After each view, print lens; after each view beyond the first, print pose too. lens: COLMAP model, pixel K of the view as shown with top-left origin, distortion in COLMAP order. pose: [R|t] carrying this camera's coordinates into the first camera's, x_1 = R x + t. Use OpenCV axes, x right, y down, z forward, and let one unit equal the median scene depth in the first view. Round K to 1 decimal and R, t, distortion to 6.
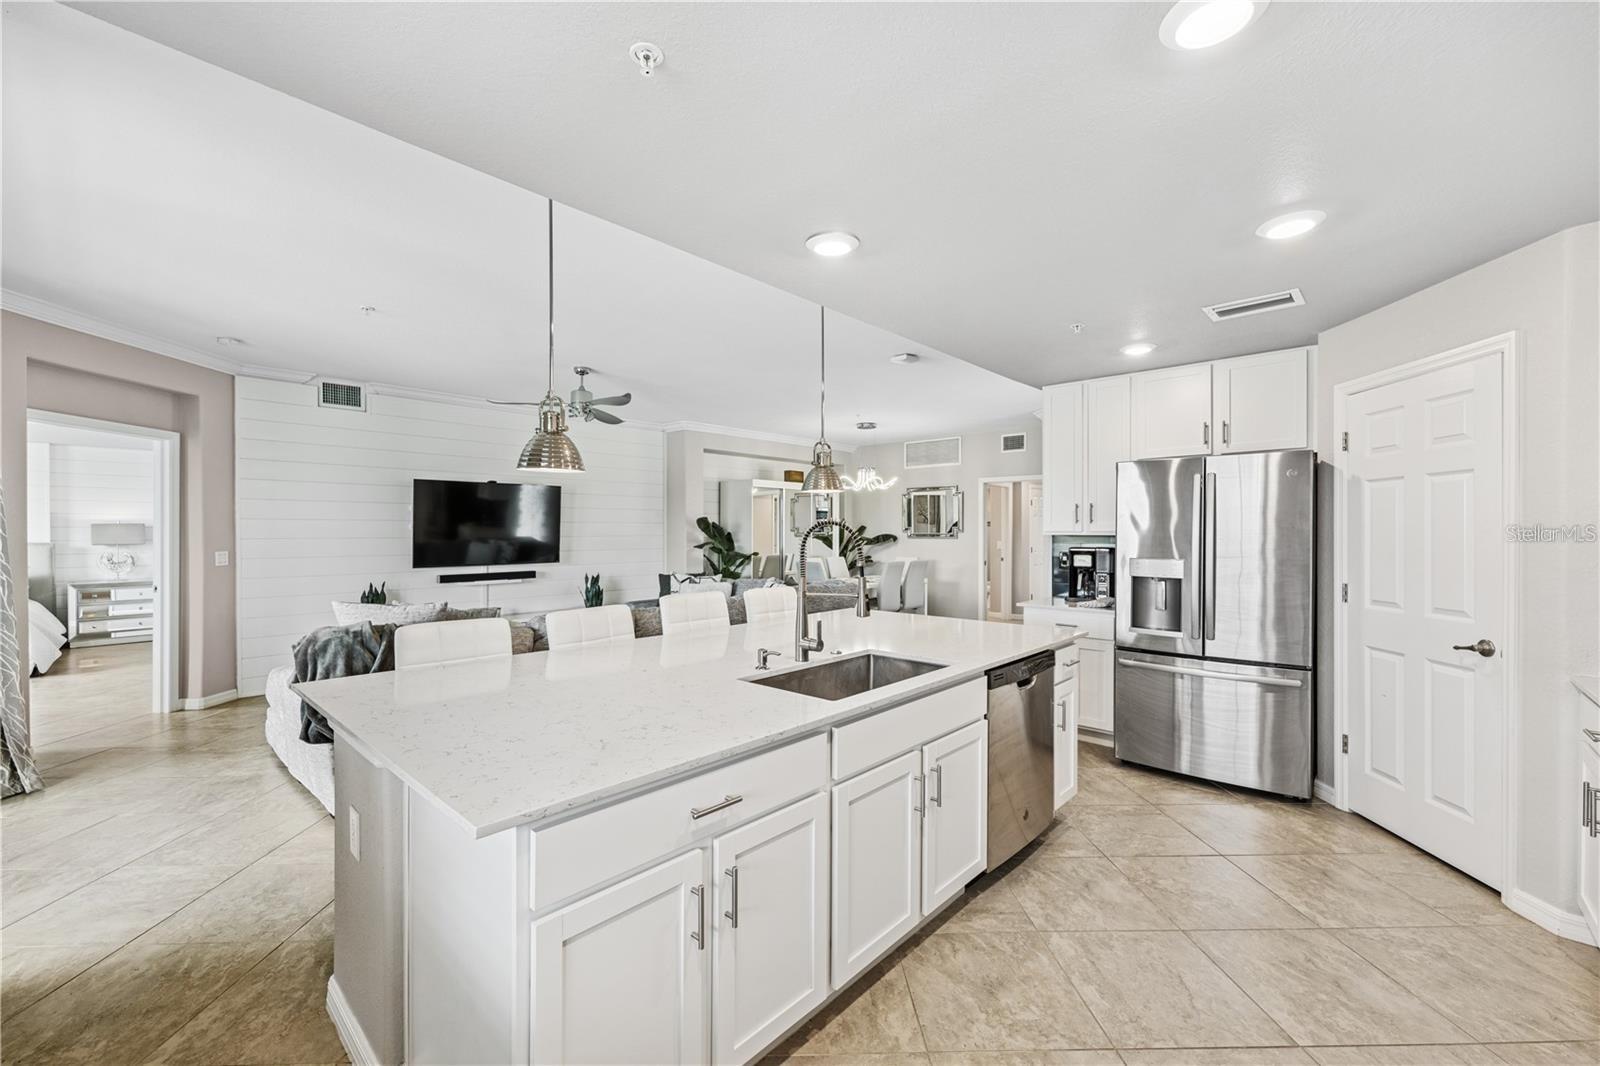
lens RADIAL K [[645.7, 0, 795.8], [0, 645.7, 537.2], [0, 0, 1]] dist [-0.000215, 0.001009]
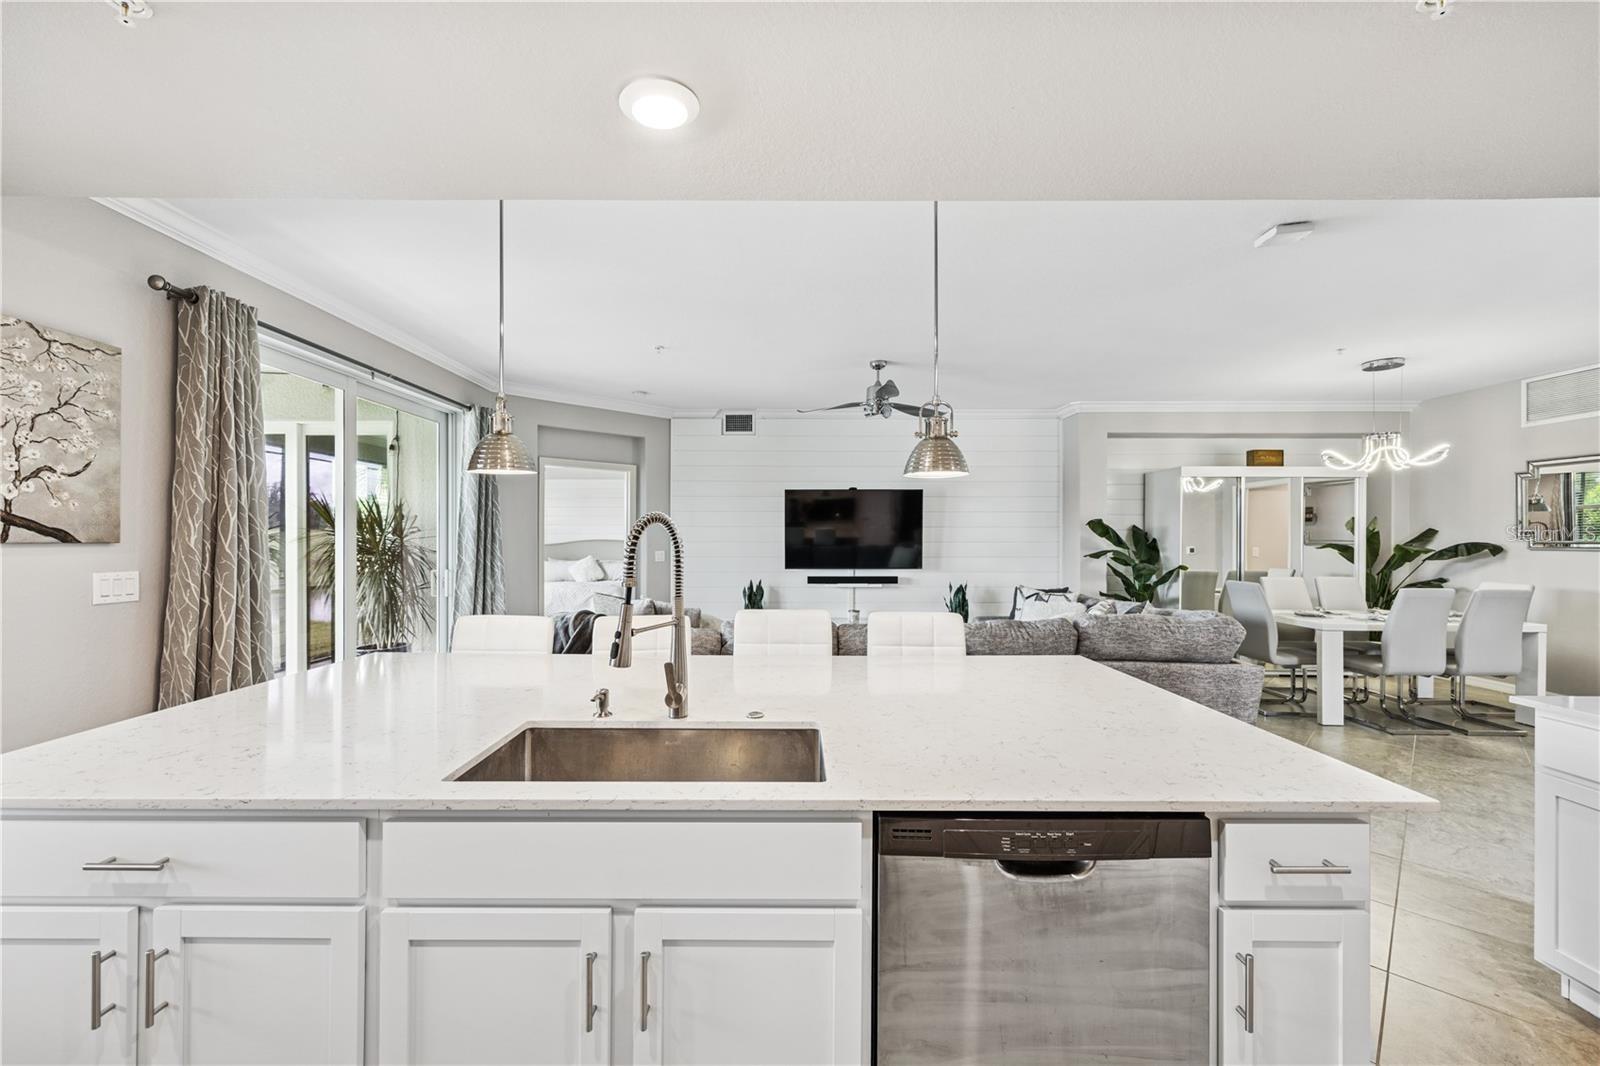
lens RADIAL K [[645.7, 0, 791.2], [0, 645.7, 536.1], [0, 0, 1]] dist [-0.000215, 0.001009]
pose [[0.681464, 0.000365, -0.731852, 0.189244], [-0.009399, 0.999922, -0.008253, -0.000152], [0.731792, 0.012502, 0.681414, 0.189385]]
